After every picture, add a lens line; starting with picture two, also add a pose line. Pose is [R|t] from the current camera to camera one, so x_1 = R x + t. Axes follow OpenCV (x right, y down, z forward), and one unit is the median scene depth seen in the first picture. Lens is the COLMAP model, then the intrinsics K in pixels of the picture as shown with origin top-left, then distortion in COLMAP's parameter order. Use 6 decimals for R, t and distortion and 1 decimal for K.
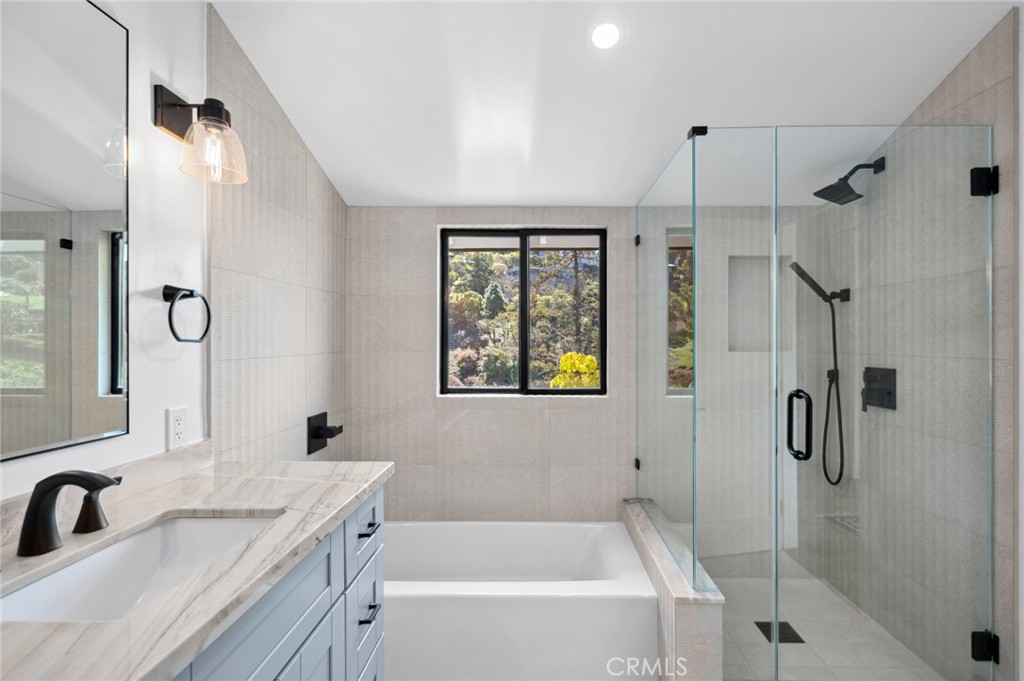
lens RADIAL K [[475.8, 0, 526.5], [0, 475.8, 338.0], [0, 0, 1]] dist [0.000774, -0.000347]
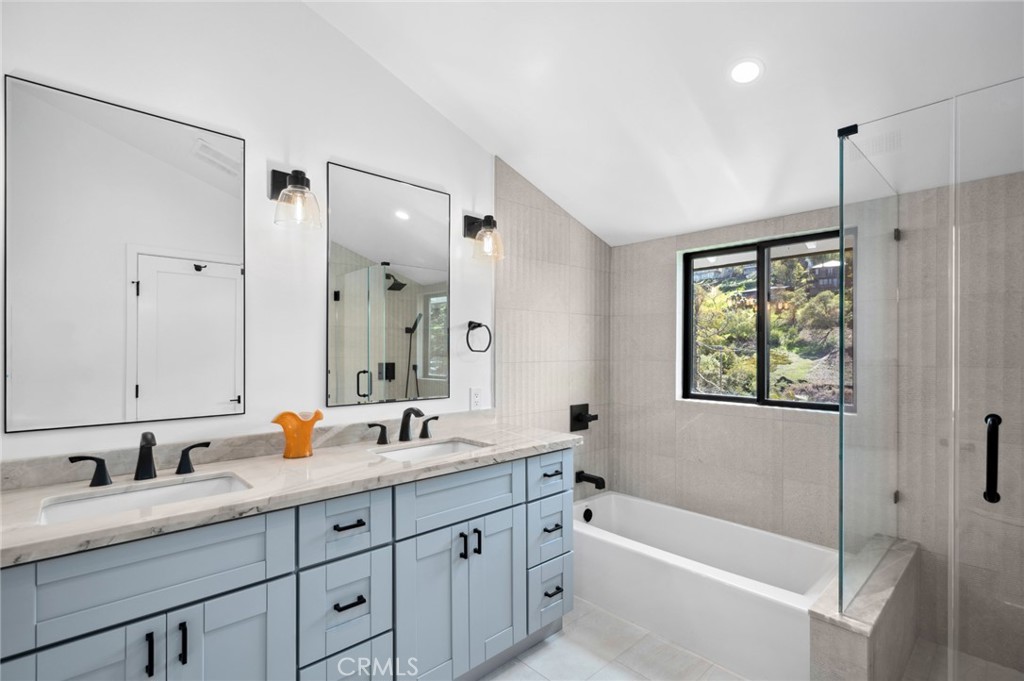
lens RADIAL K [[475.8, 0, 514.3], [0, 475.8, 344.4], [0, 0, 1]] dist [0.000774, -0.000347]
pose [[0.692856, -0.007692, -0.721035, 0.400059], [0.001568, 0.999957, -0.009161, -0.001774], [0.721074, 0.005217, 0.692838, -0.092366]]
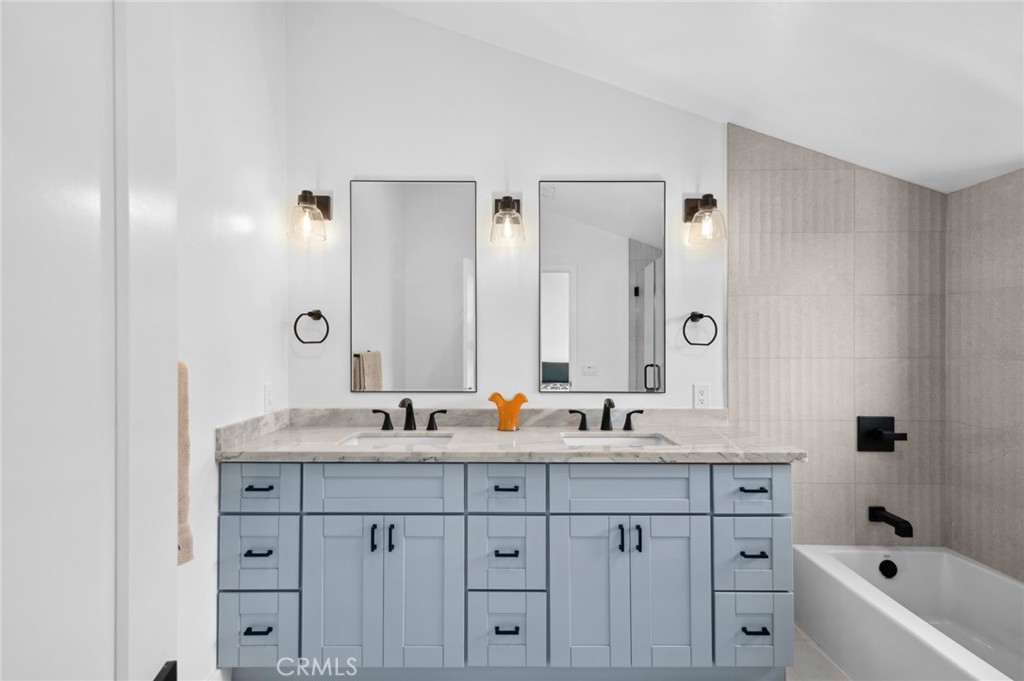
lens RADIAL K [[494.1, 0, 510.8], [0, 494.1, 337.7], [0, 0, 1]] dist [0.003764, -0.000796]
pose [[0.013591, -0.013066, -0.999822, 0.580136], [0.002136, 0.999913, -0.013038, 0.002049], [0.999905, -0.001958, 0.013618, 0.181270]]
